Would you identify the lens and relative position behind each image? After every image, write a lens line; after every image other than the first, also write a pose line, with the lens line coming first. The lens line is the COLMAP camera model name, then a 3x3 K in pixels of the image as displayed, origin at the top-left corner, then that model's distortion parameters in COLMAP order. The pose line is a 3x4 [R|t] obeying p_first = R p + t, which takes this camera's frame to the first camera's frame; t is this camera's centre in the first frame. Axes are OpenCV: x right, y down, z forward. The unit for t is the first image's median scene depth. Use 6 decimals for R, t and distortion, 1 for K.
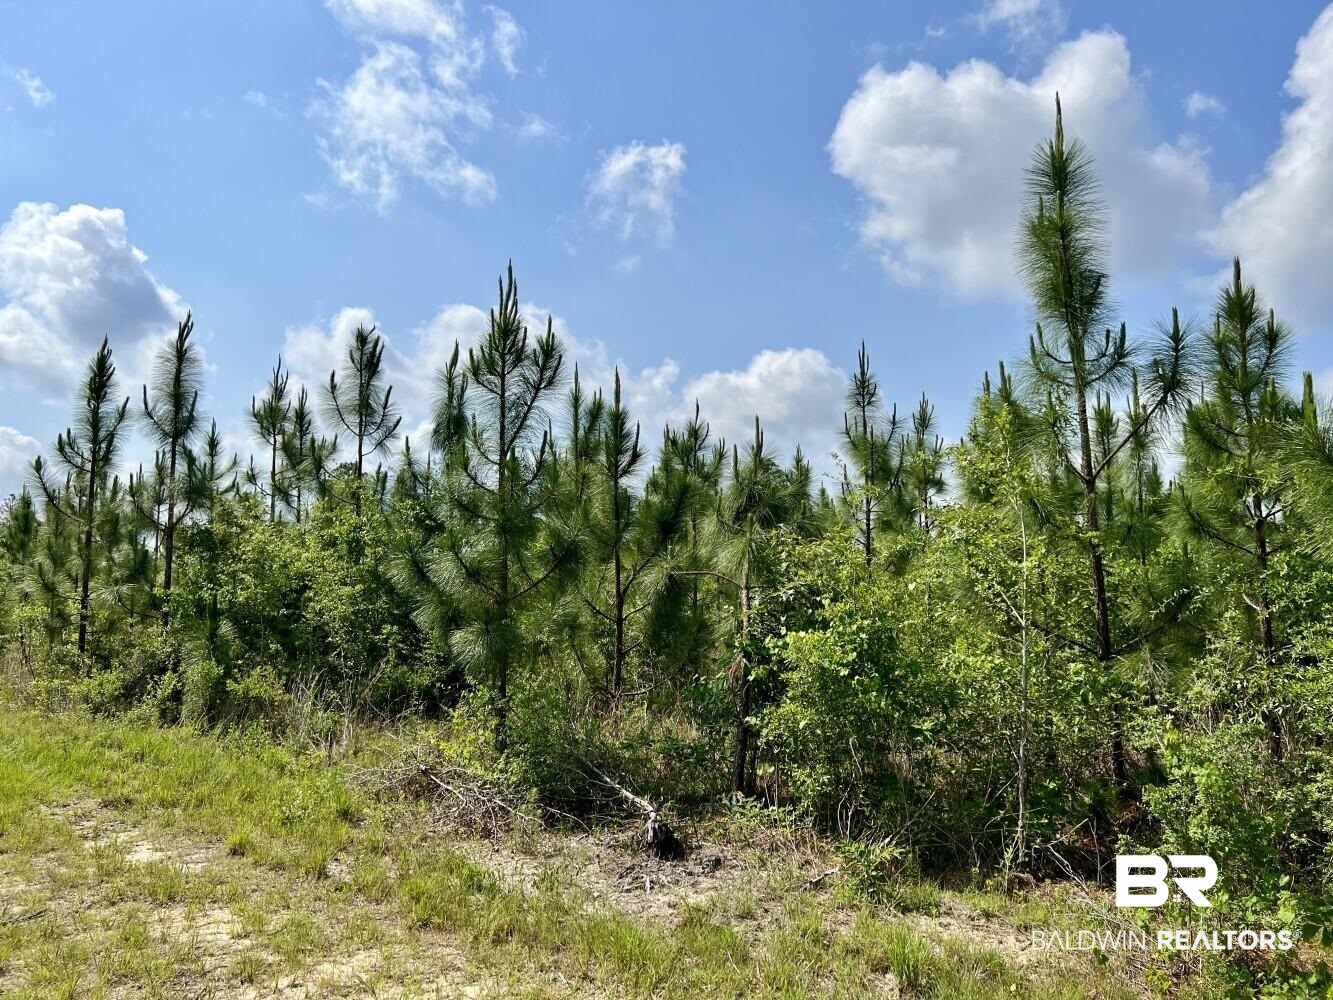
lens RADIAL K [[1024.0, 0, 666.5], [0, 1024.0, 500.0], [0, 0, 1]] dist [0.000823, 0.002321]
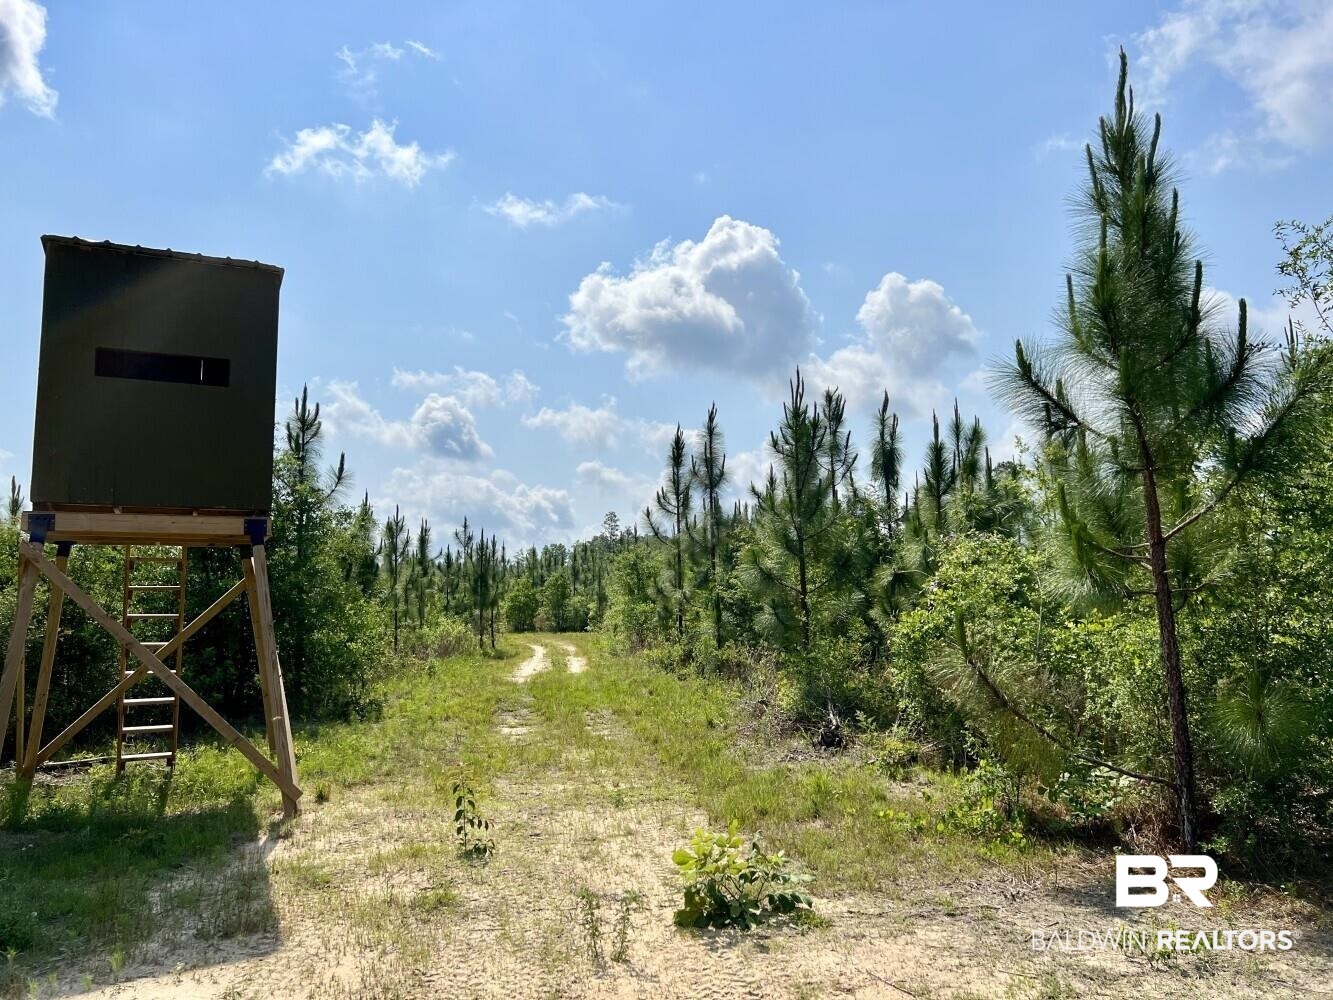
lens RADIAL K [[1024.0, 0, 666.5], [0, 1024.0, 500.0], [0, 0, 1]] dist [0.000823, 0.002321]
pose [[0.773438, -0.089157, -0.627571, 0.383613], [0.103158, 0.994564, -0.014160, -0.028536], [0.625422, -0.053787, 0.778431, -0.191590]]
